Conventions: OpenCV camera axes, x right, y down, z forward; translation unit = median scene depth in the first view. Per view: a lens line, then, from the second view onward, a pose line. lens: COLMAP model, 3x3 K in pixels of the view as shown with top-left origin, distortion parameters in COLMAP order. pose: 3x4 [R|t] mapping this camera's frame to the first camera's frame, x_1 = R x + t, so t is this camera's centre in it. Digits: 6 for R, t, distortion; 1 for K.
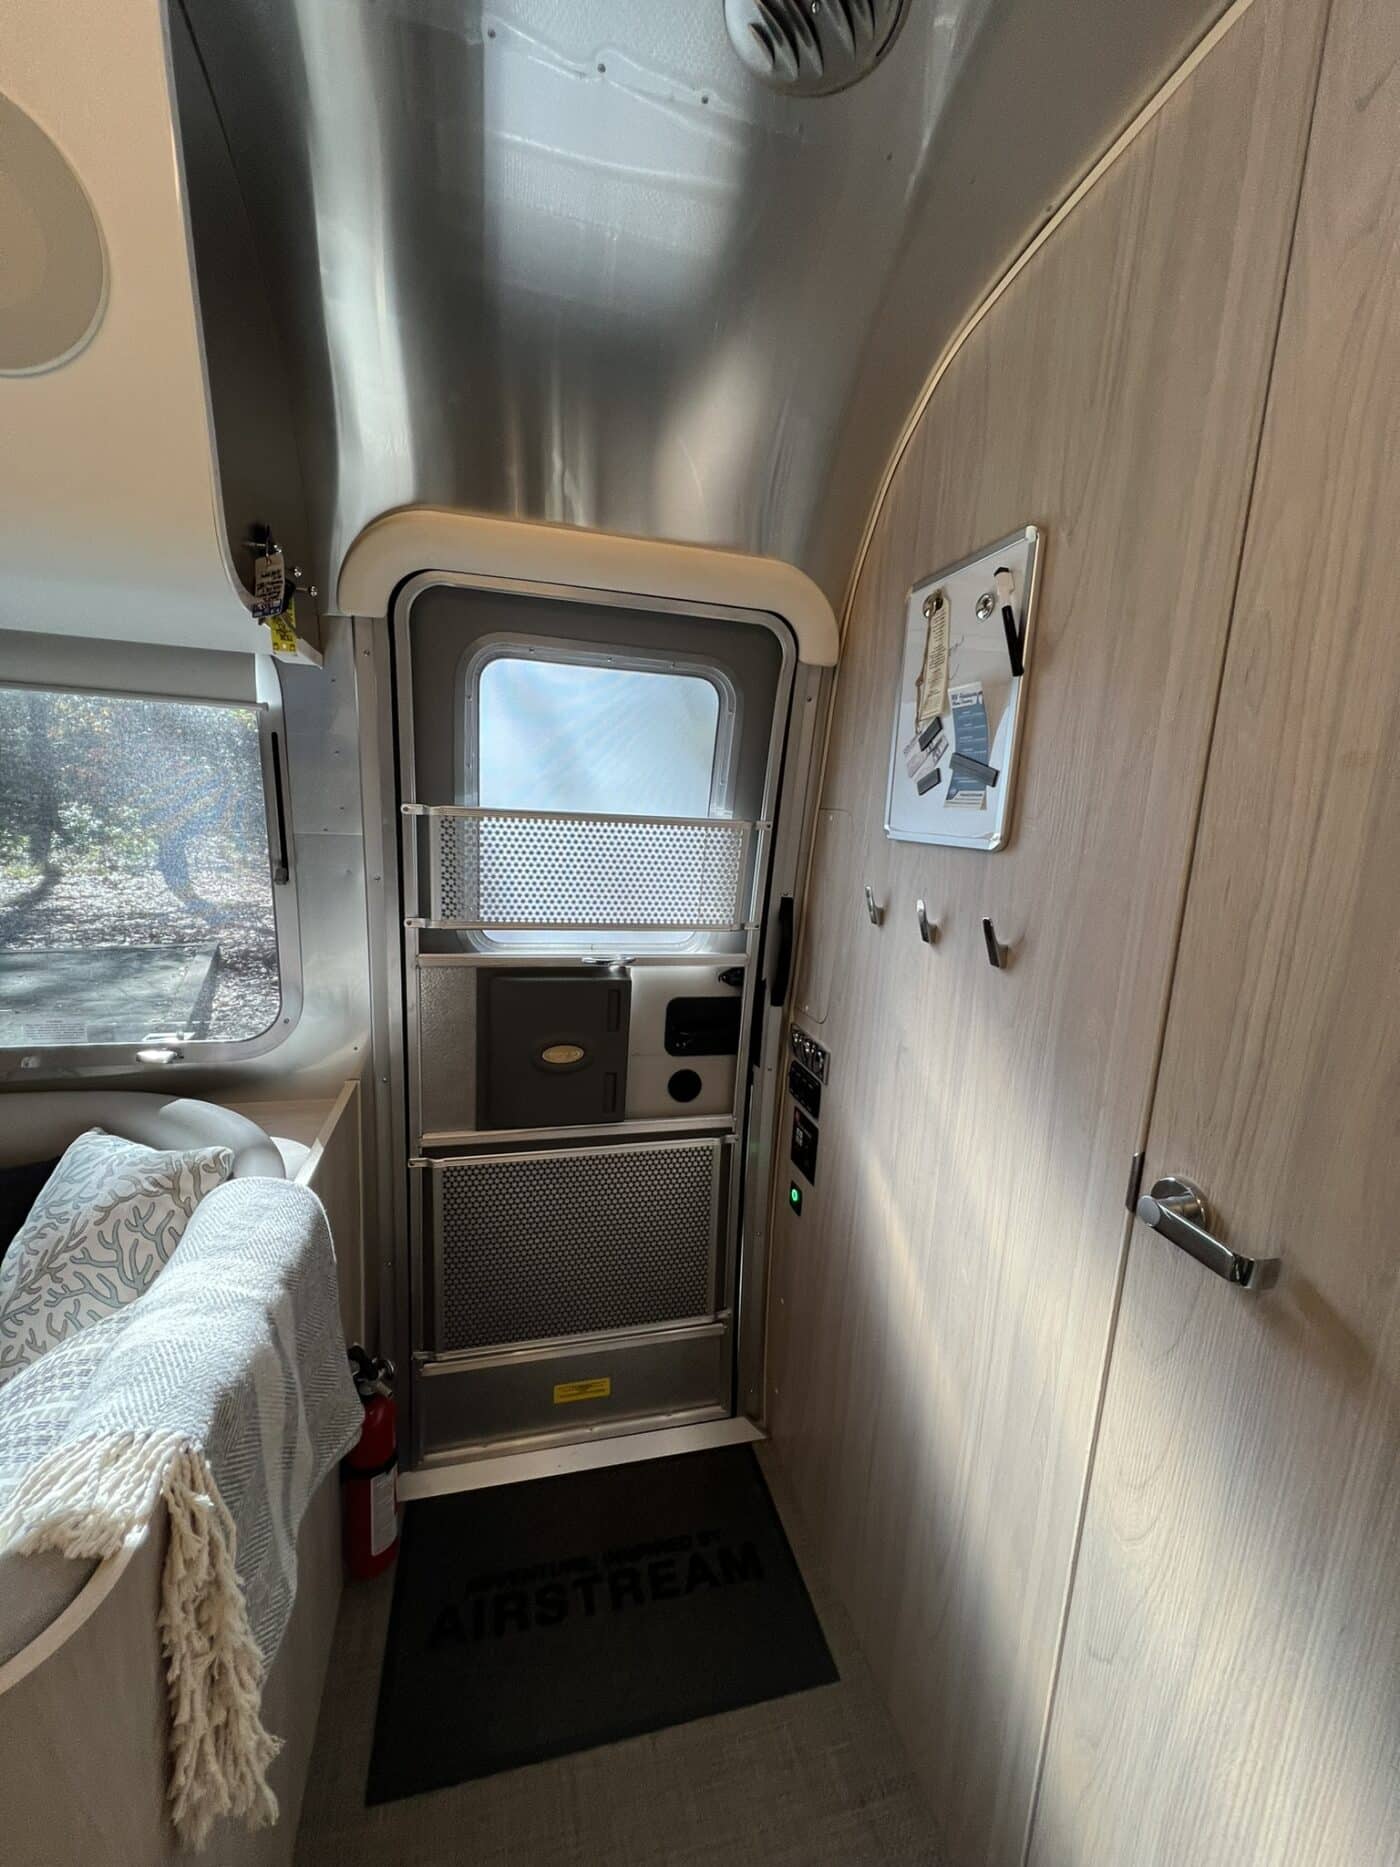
lens RADIAL K [[740.1, 0, 700.0], [0, 740.1, 933.5], [0, 0, 1]] dist [0.002459, 0.000105]
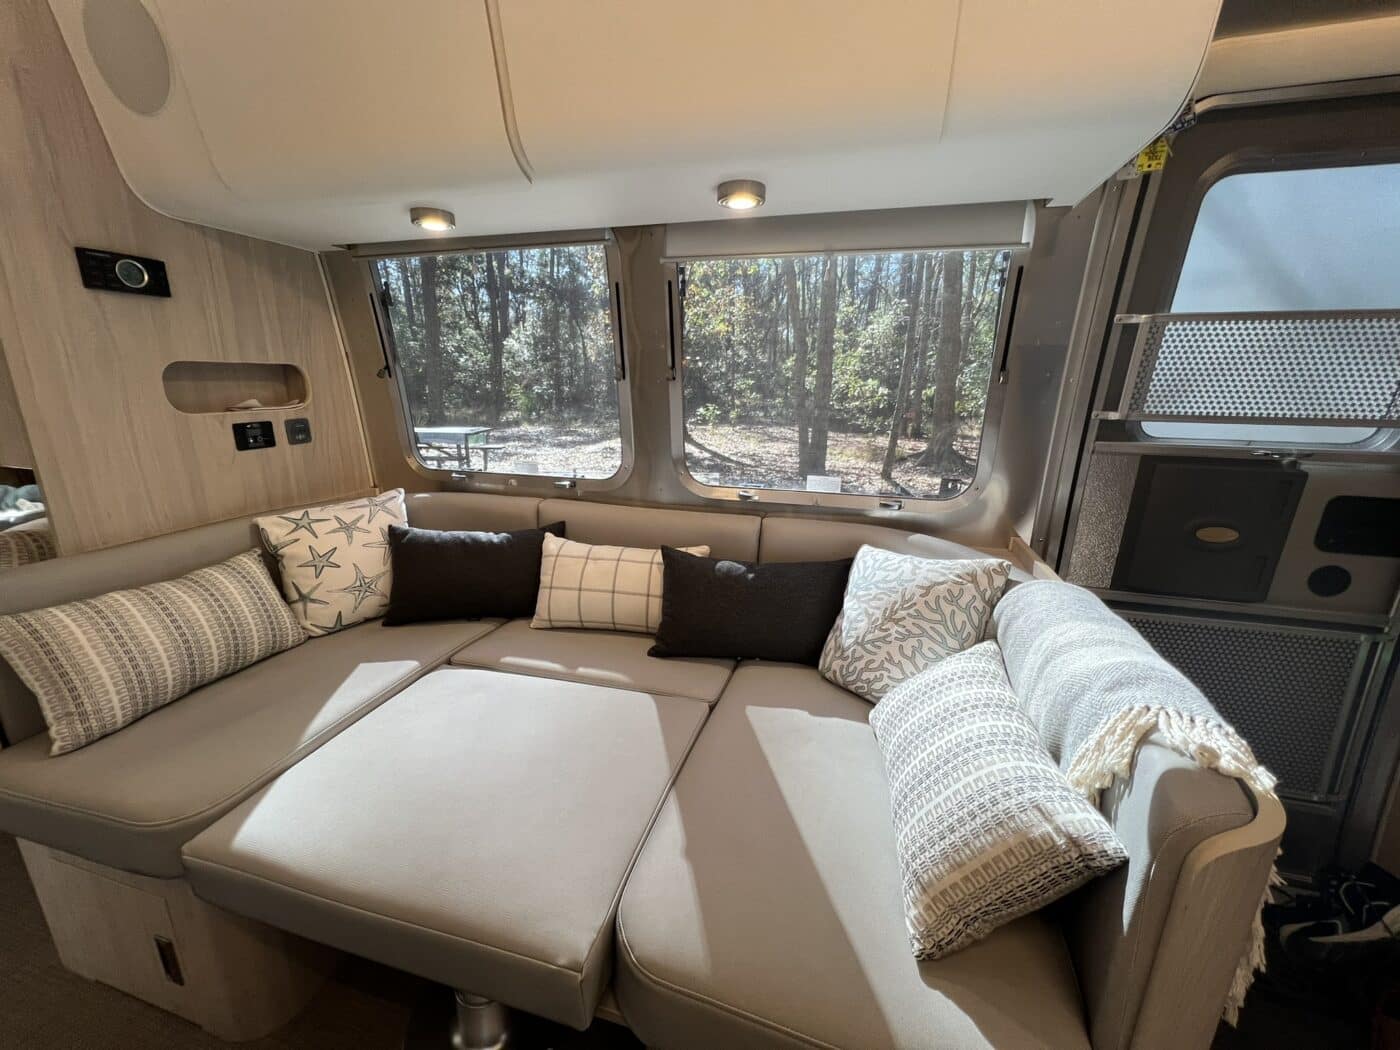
lens RADIAL K [[555.0, 0, 700.0], [0, 555.0, 525.0], [0, 0, 1]] dist [0.002459, 0.000105]
pose [[0.859381, 0.090259, -0.503307, -0.629282], [-0.052379, 0.994659, 0.088939, 0.162573], [0.508646, -0.050069, 0.859519, -0.216003]]
